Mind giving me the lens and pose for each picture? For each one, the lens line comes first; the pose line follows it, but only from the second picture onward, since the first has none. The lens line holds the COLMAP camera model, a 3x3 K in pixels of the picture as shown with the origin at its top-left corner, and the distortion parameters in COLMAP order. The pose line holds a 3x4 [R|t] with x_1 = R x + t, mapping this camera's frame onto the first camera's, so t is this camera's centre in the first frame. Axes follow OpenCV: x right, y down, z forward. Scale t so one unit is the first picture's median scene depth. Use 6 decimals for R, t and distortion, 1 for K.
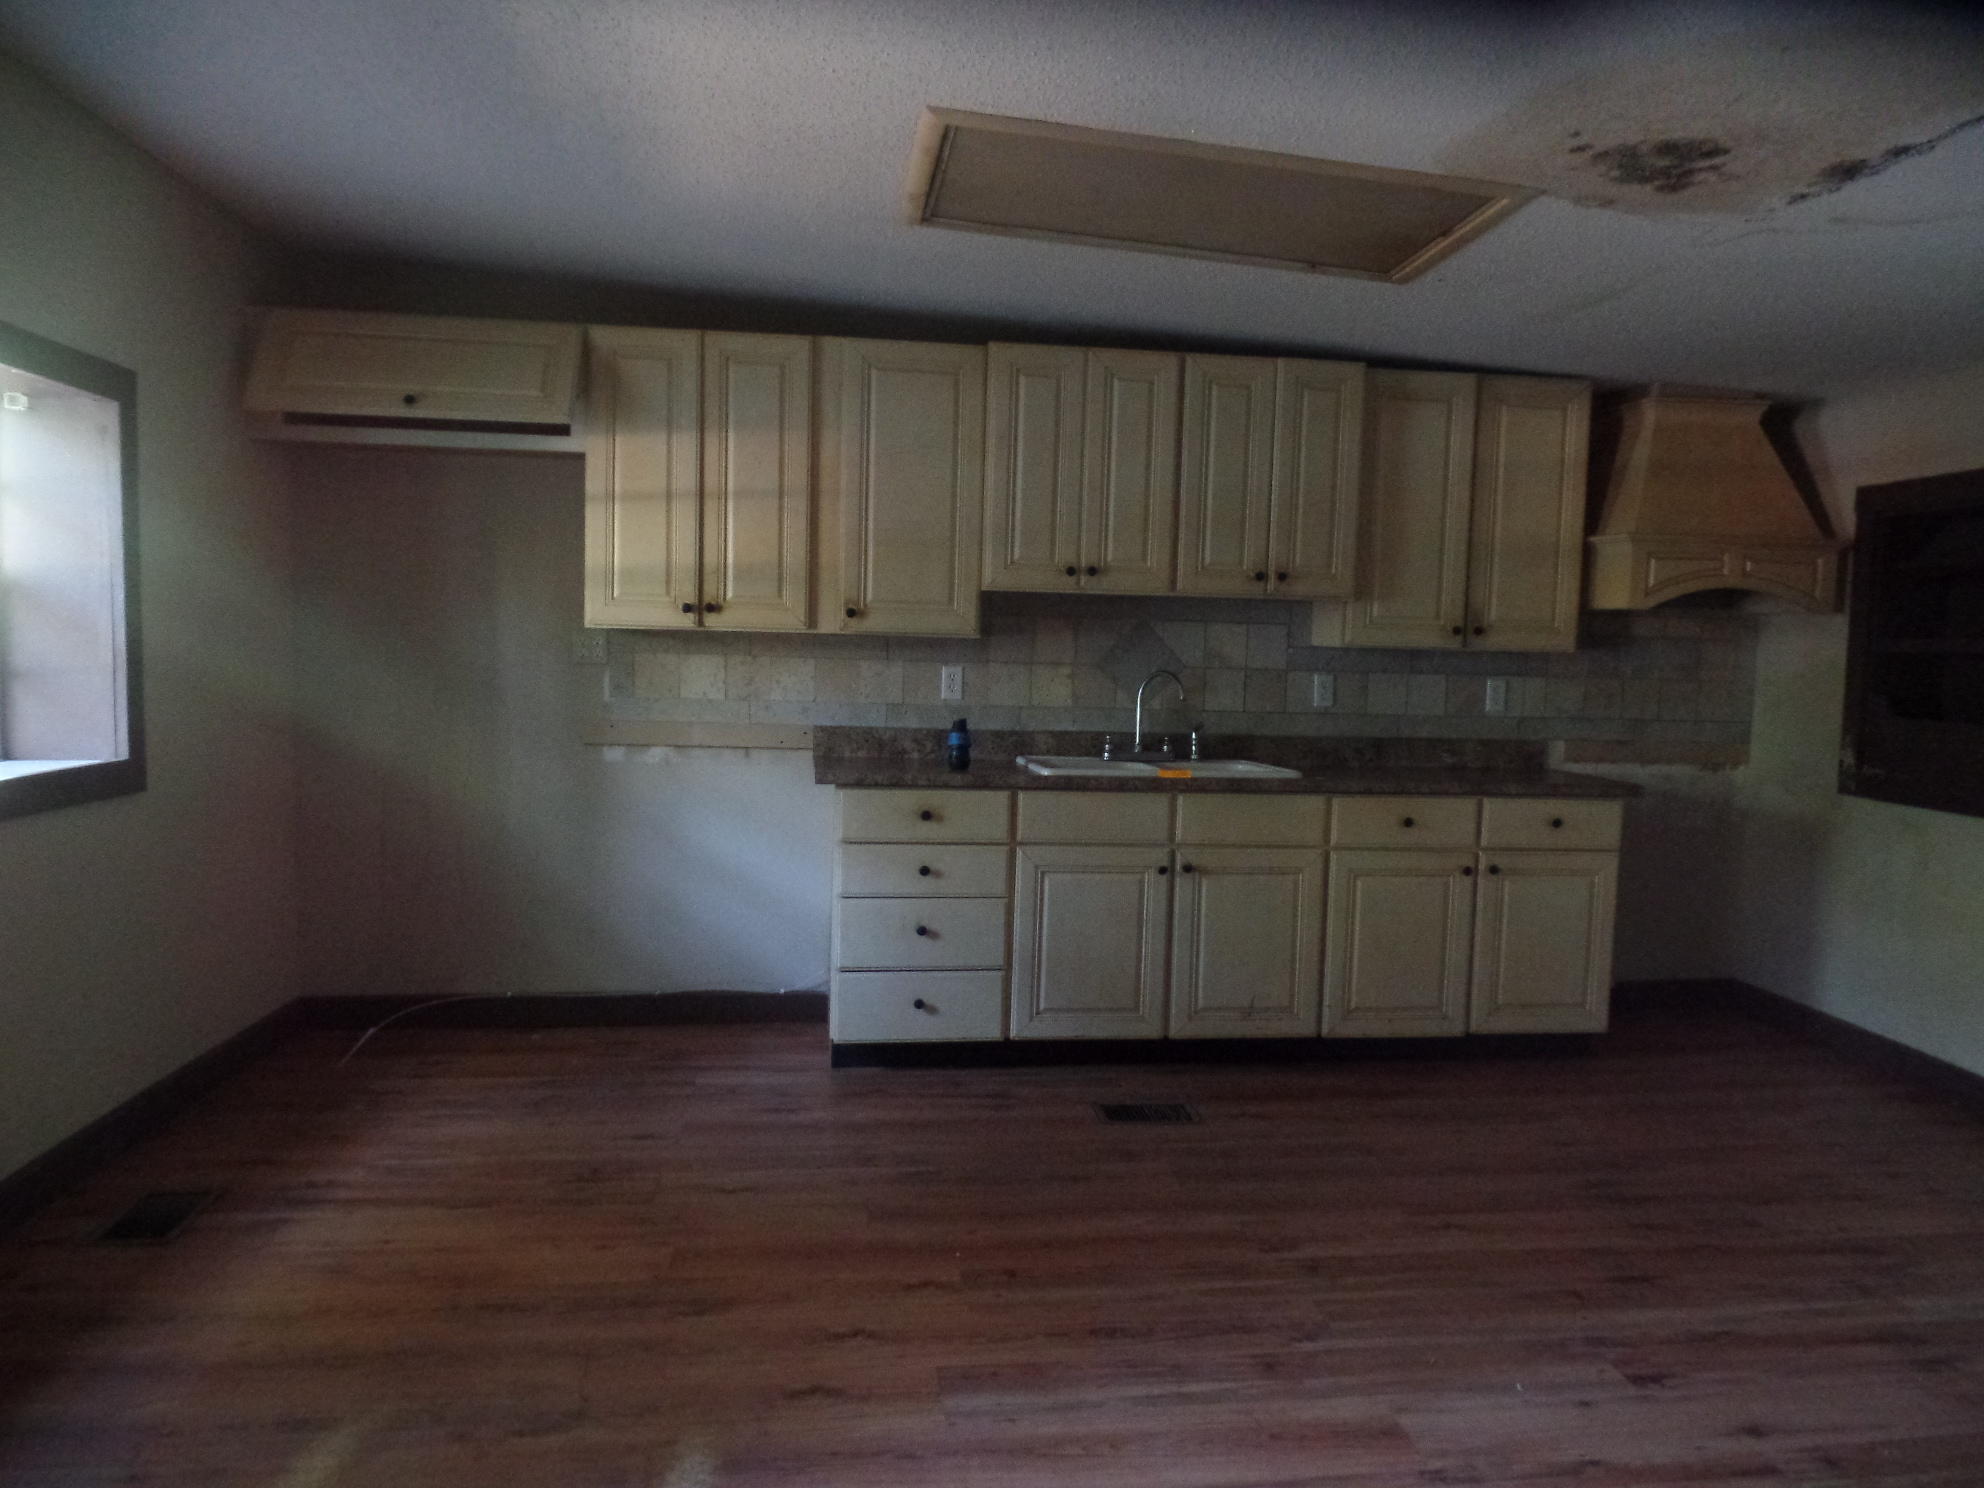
lens RADIAL K [[1364.8, 0, 992.0], [0, 1364.8, 744.0], [0, 0, 1]] dist [-0.000978, -0.000361]
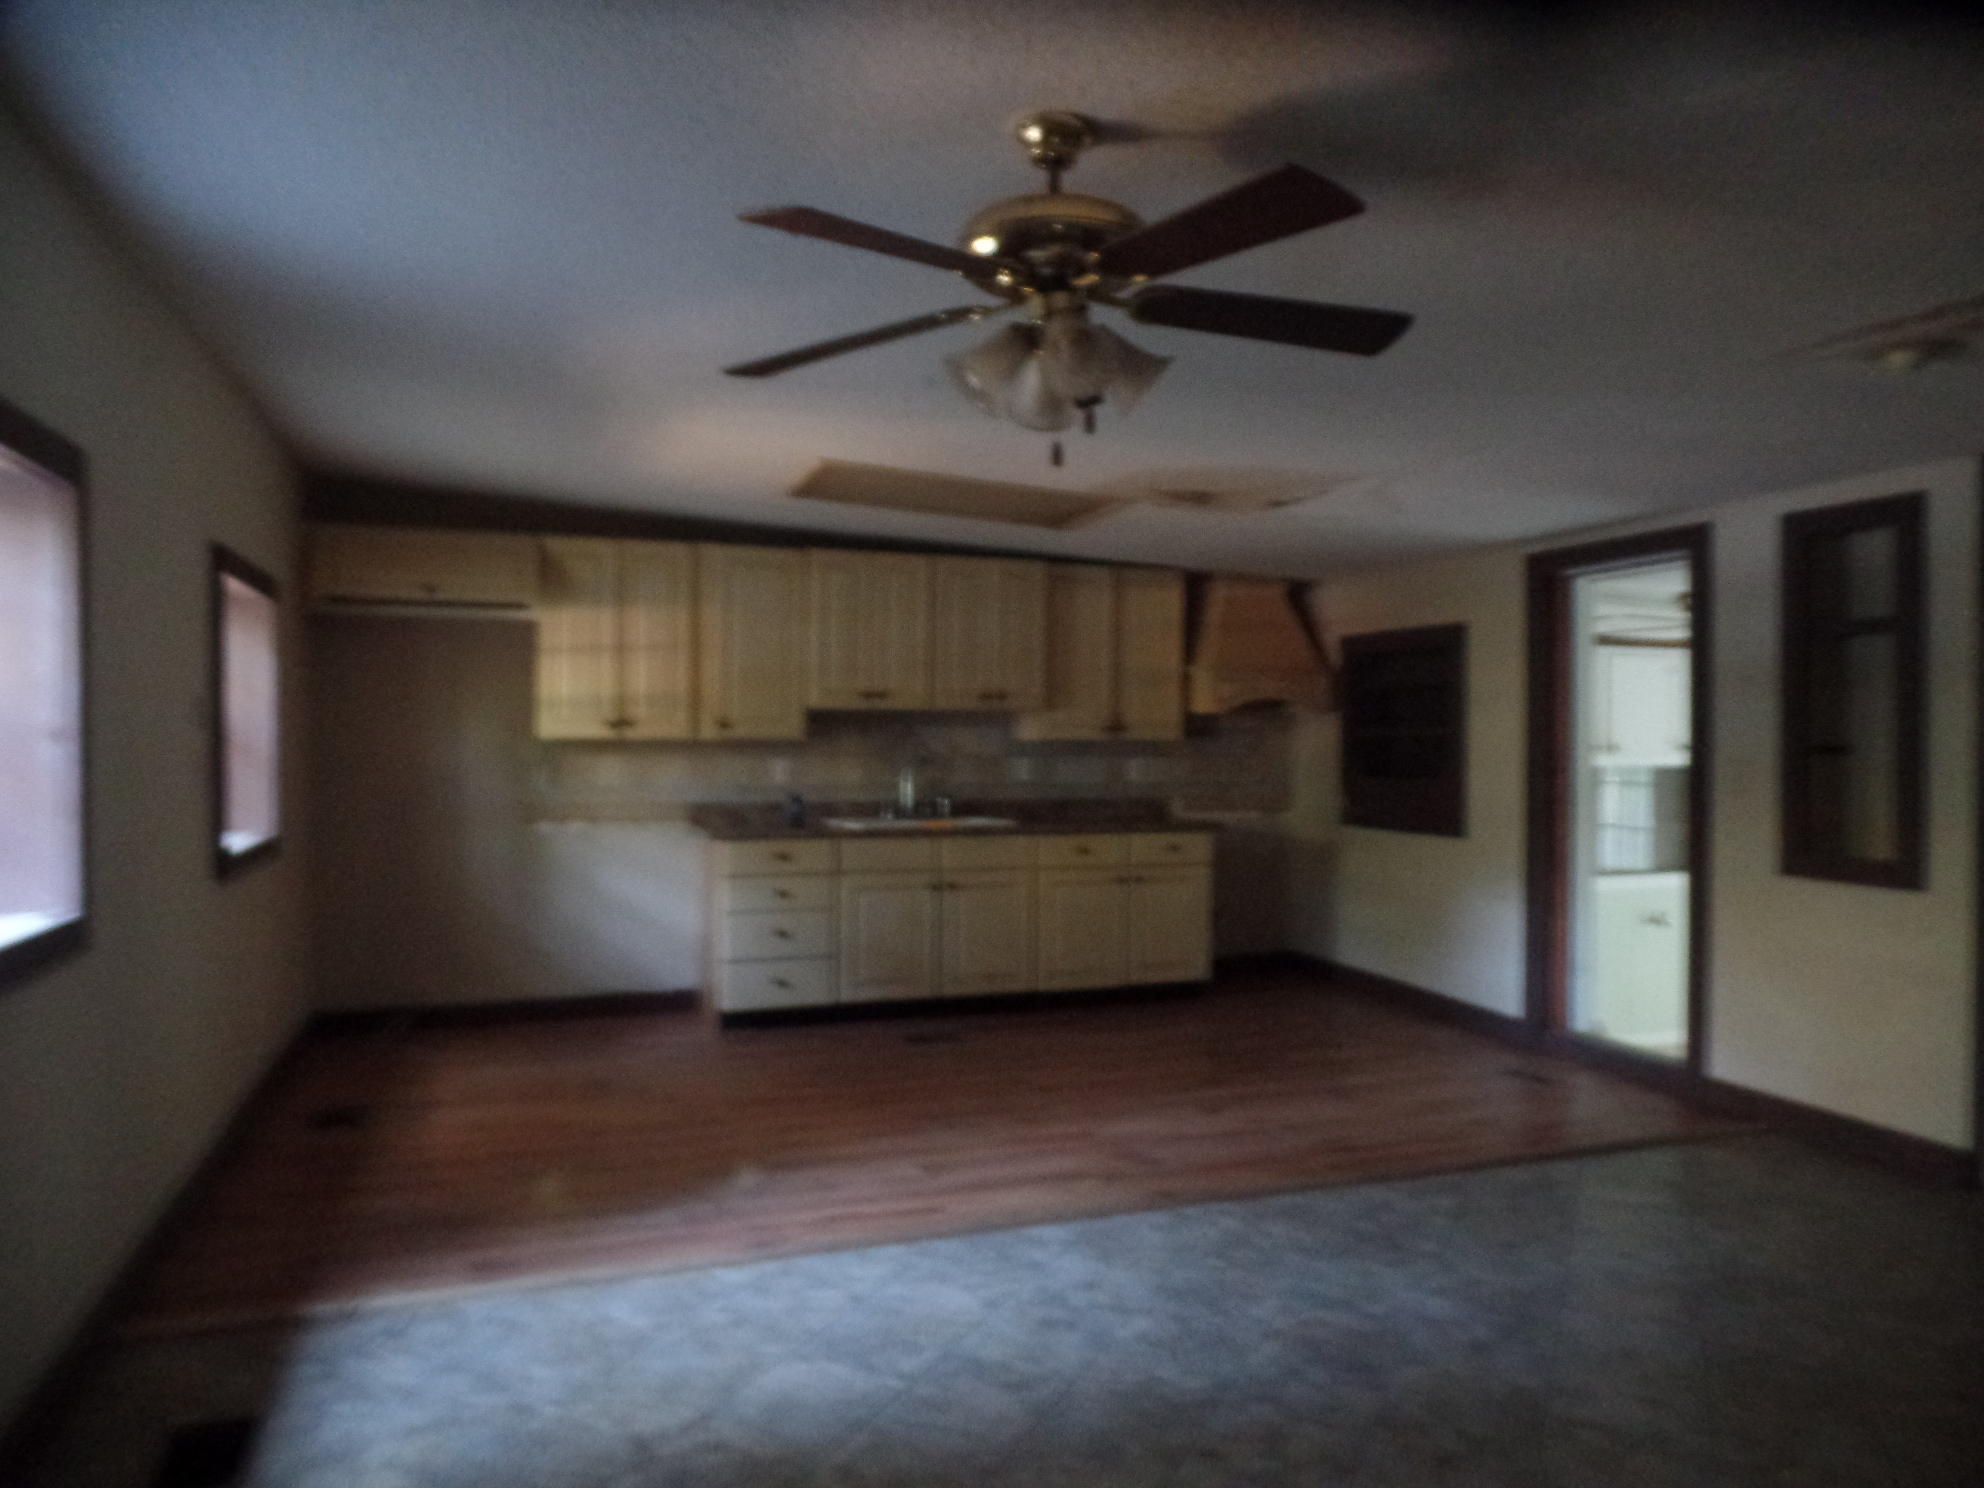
lens RADIAL K [[1364.8, 0, 992.0], [0, 1364.8, 744.0], [0, 0, 1]] dist [-0.000978, -0.000361]
pose [[0.972959, -0.021962, 0.229932, -0.154000], [0.036845, 0.997480, -0.060632, 0.025104], [-0.228021, 0.067464, 0.971316, -0.502954]]
